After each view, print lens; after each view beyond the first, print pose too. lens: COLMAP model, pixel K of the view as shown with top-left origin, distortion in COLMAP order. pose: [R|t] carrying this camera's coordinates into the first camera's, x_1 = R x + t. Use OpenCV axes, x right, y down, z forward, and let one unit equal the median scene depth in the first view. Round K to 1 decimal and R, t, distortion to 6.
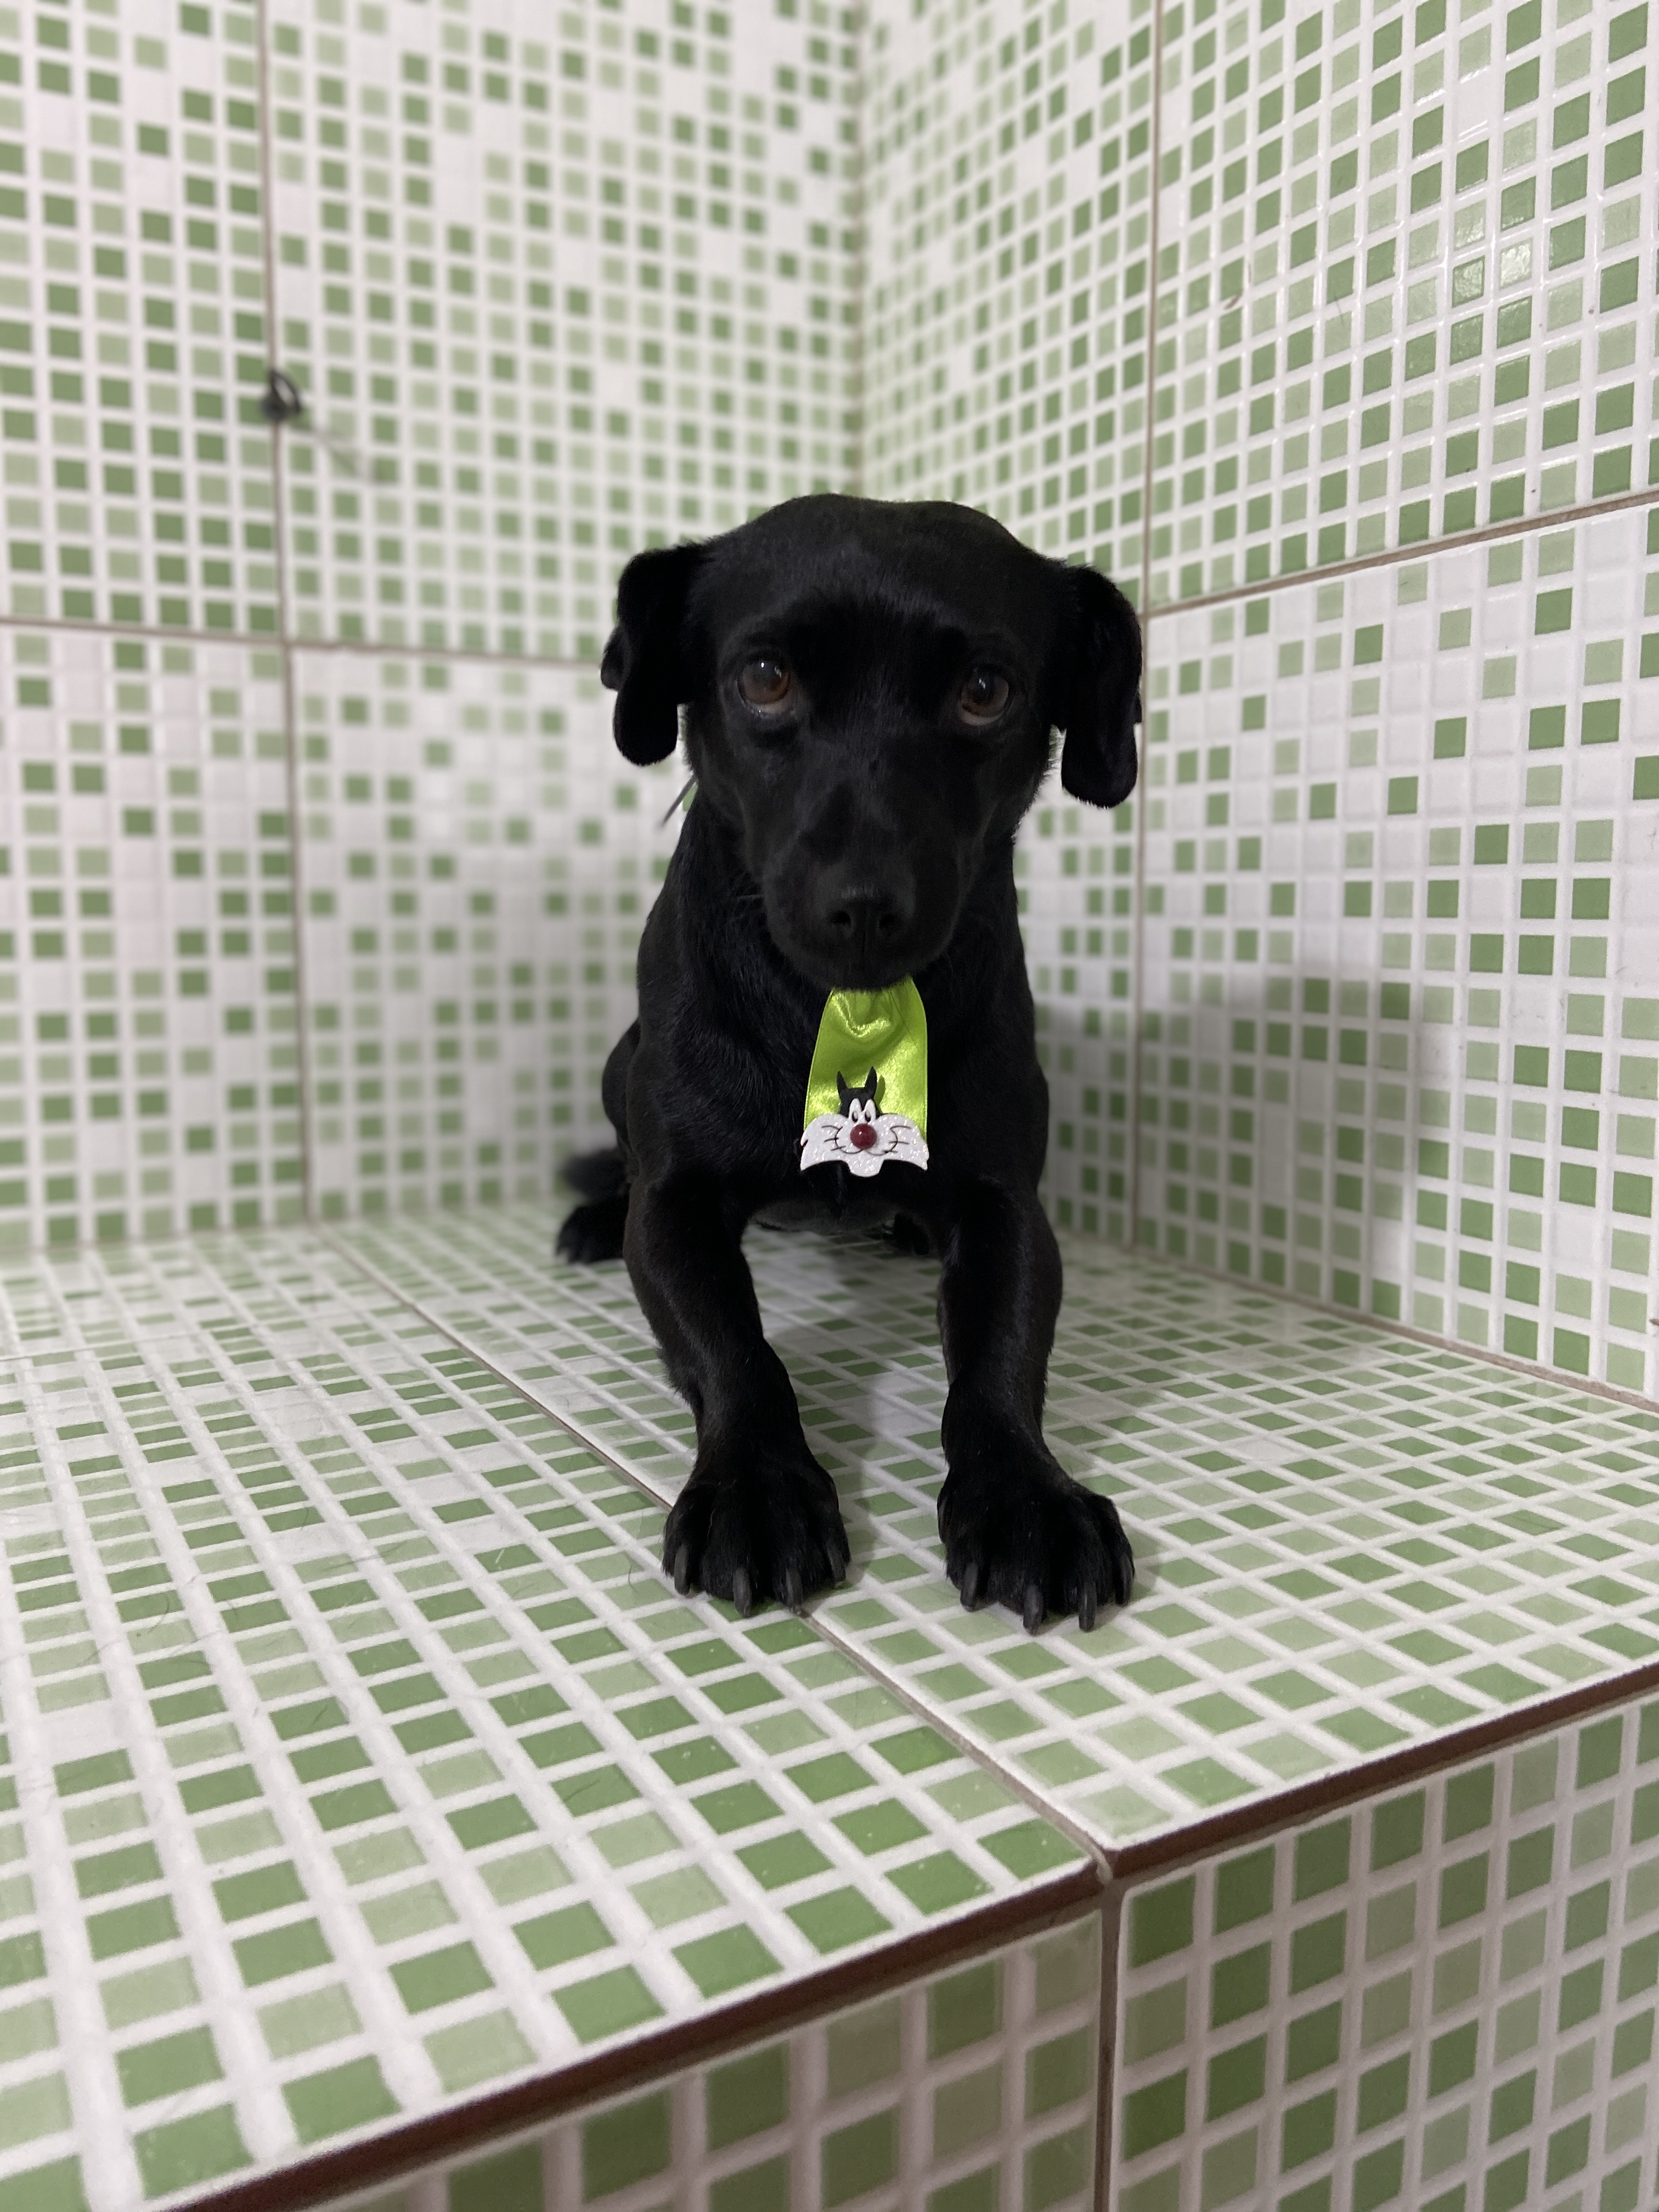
lens RADIAL K [[1674.5, 0, 837.8], [0, 1674.5, 1071.4], [0, 0, 1]] dist [0.132062, -0.178415]
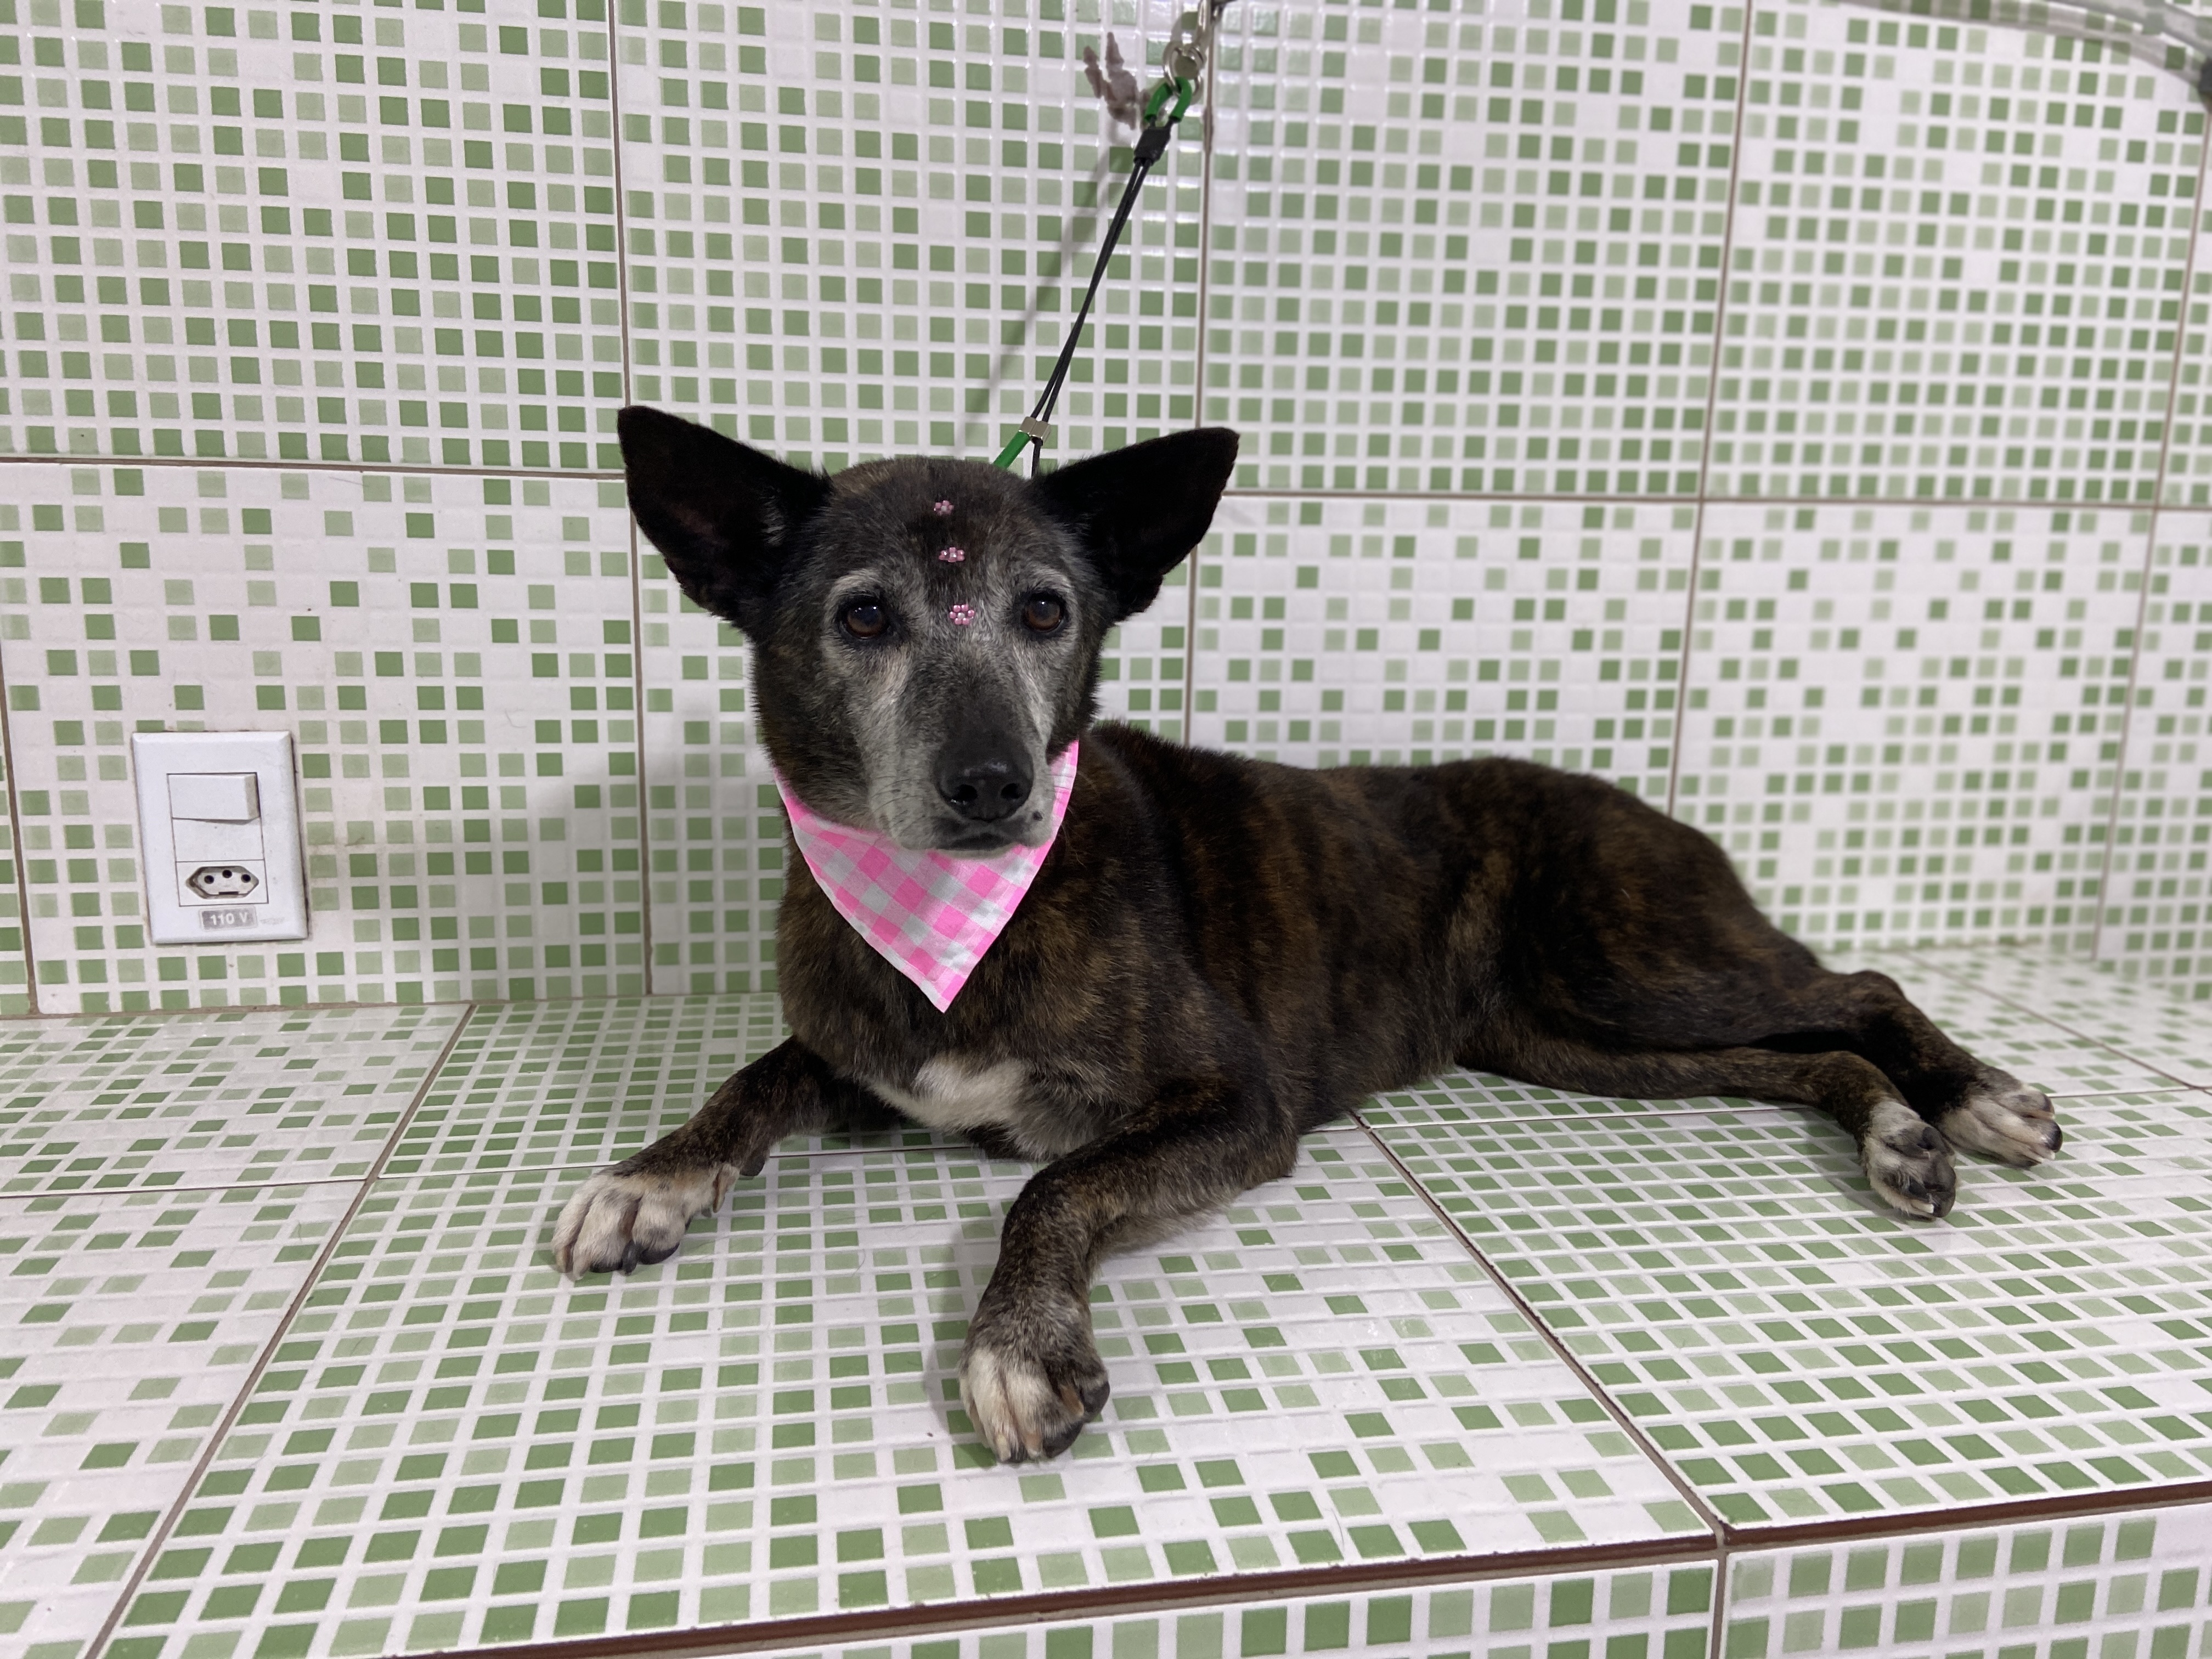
lens RADIAL K [[1674.5, 0, 1096.9], [0, 1674.5, 814.6], [0, 0, 1]] dist [0.132062, -0.178415]
pose [[-0.331962, 0.188651, -0.924236, 0.553042], [-0.127206, 0.961895, 0.242026, -0.368109], [0.934677, 0.197912, -0.295315, 1.073242]]
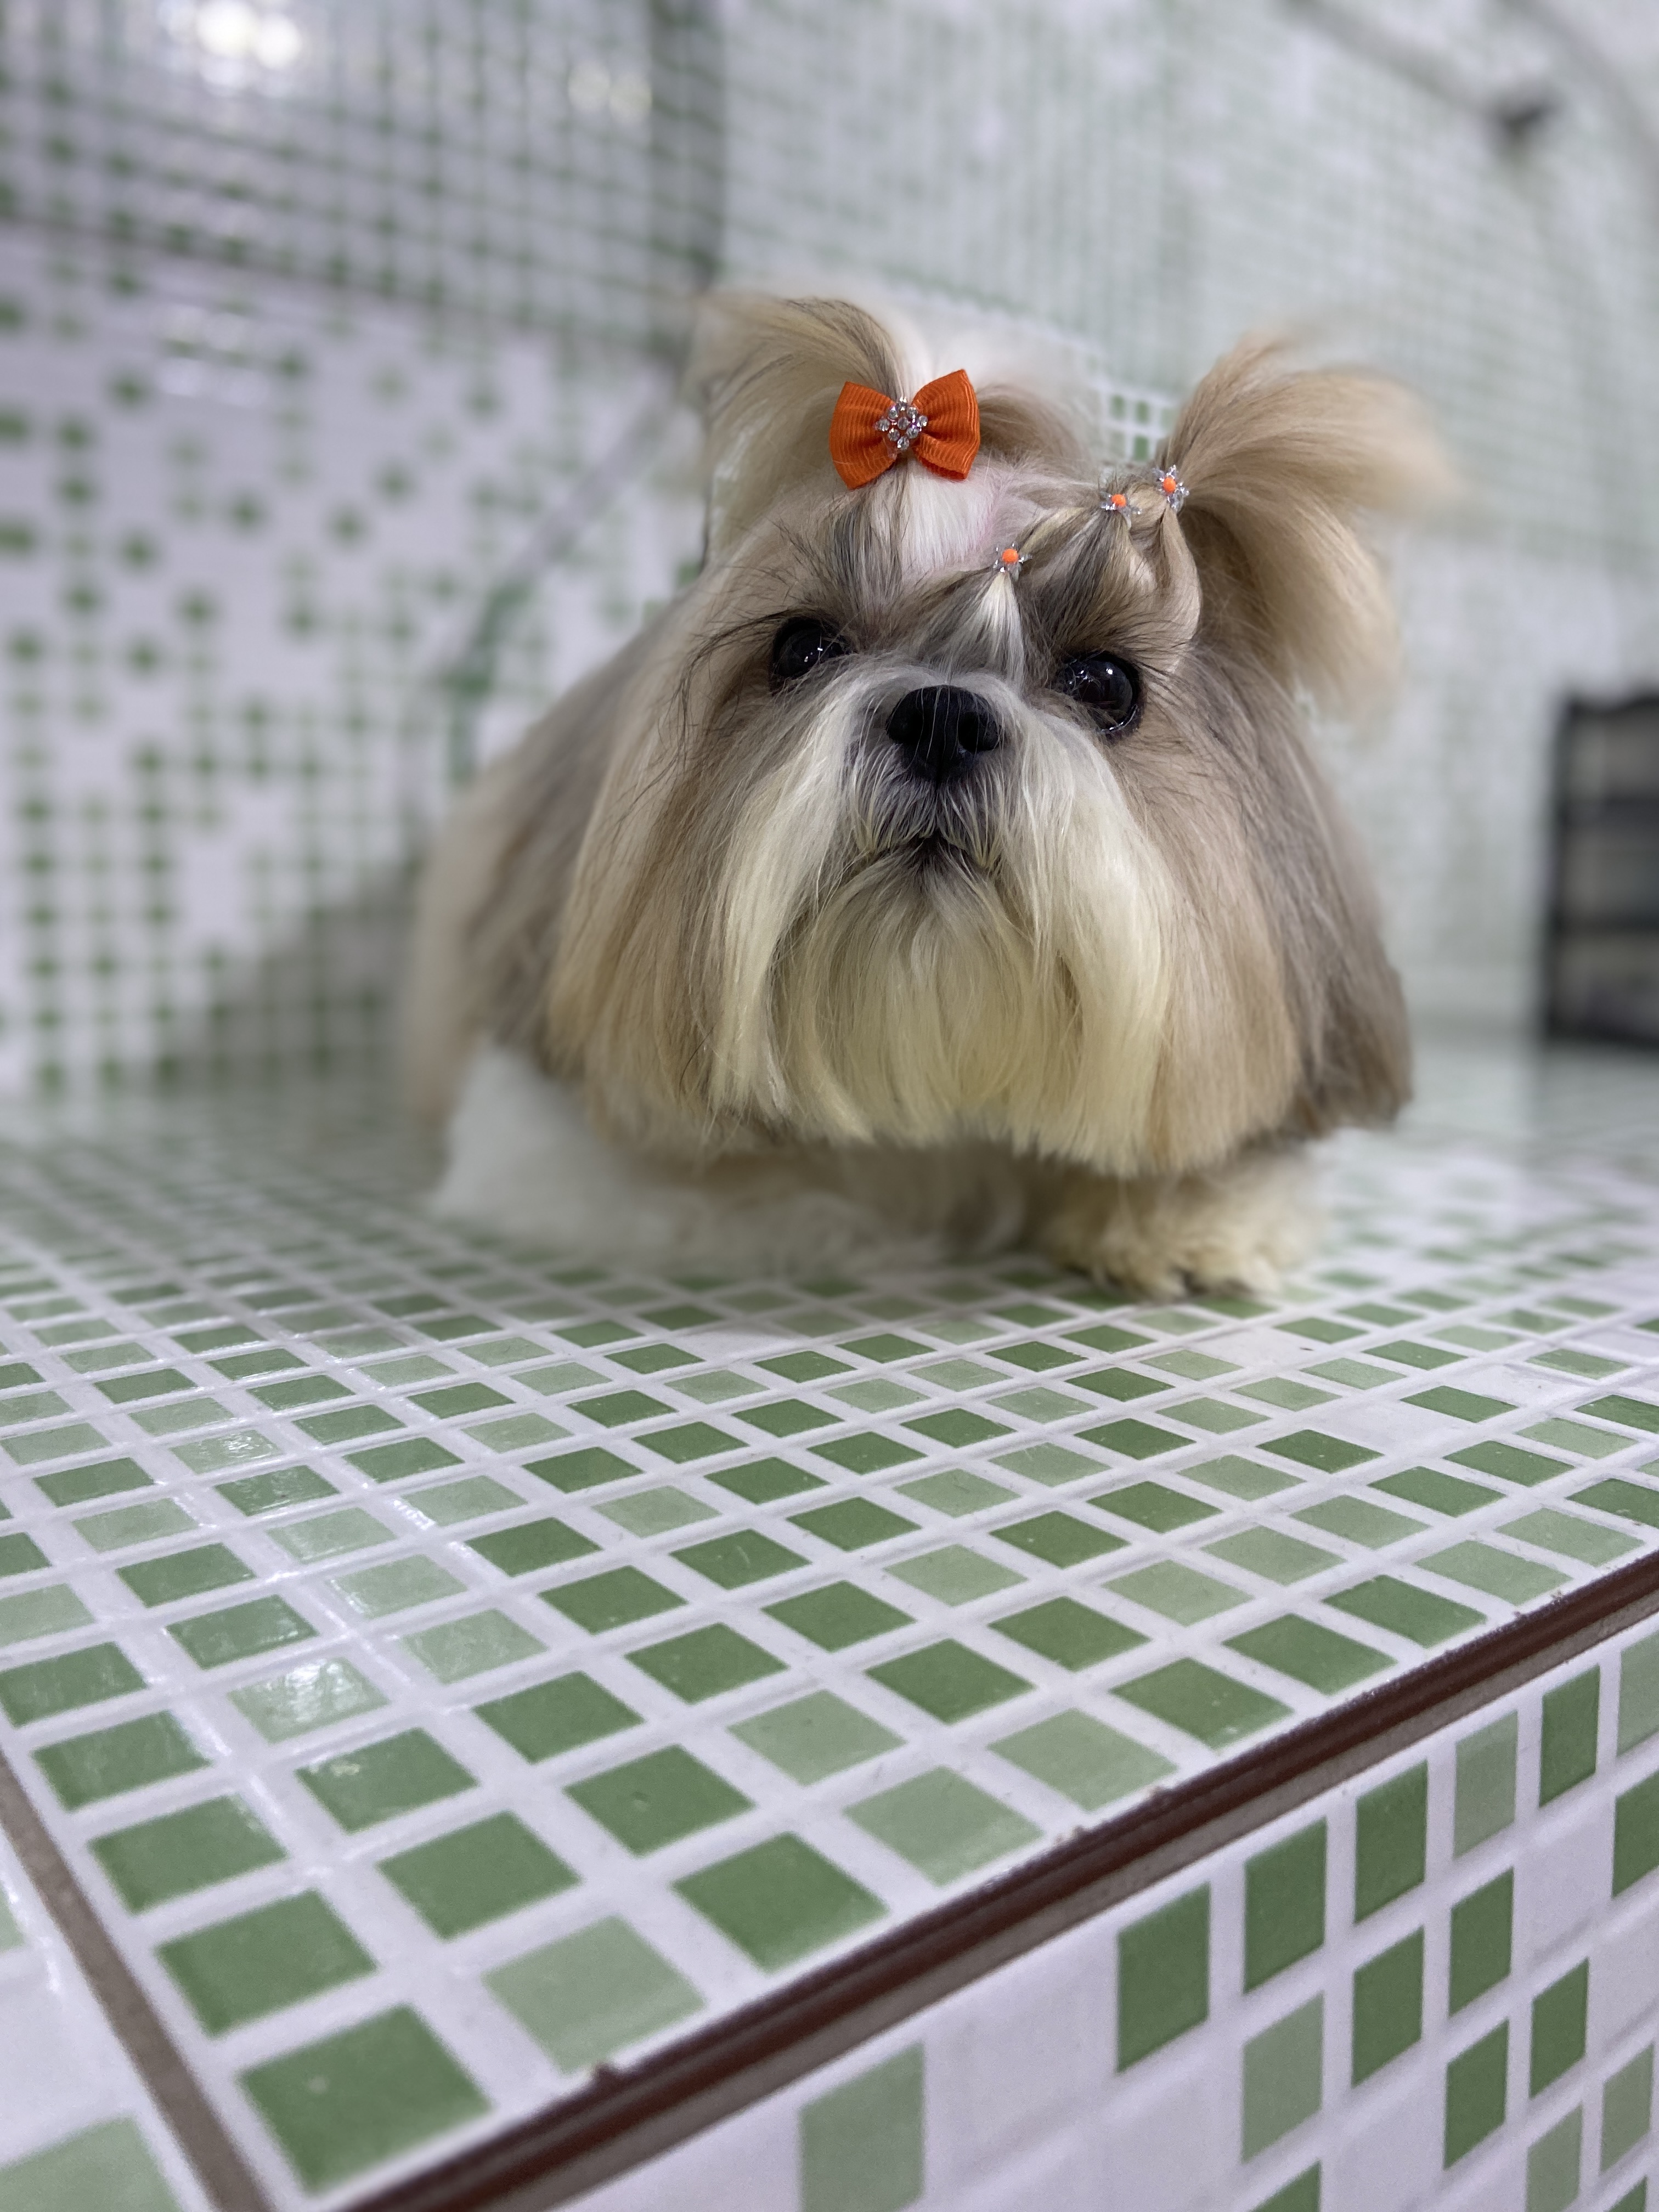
lens RADIAL K [[1674.5, 0, 830.0], [0, 1674.5, 1098.6], [0, 0, 1]] dist [0.132062, -0.178415]
pose [[0.151399, 0.155028, -0.976240, 0.260992], [-0.121303, 0.983074, 0.137301, 0.074092], [0.981001, 0.097634, 0.167642, 0.526550]]
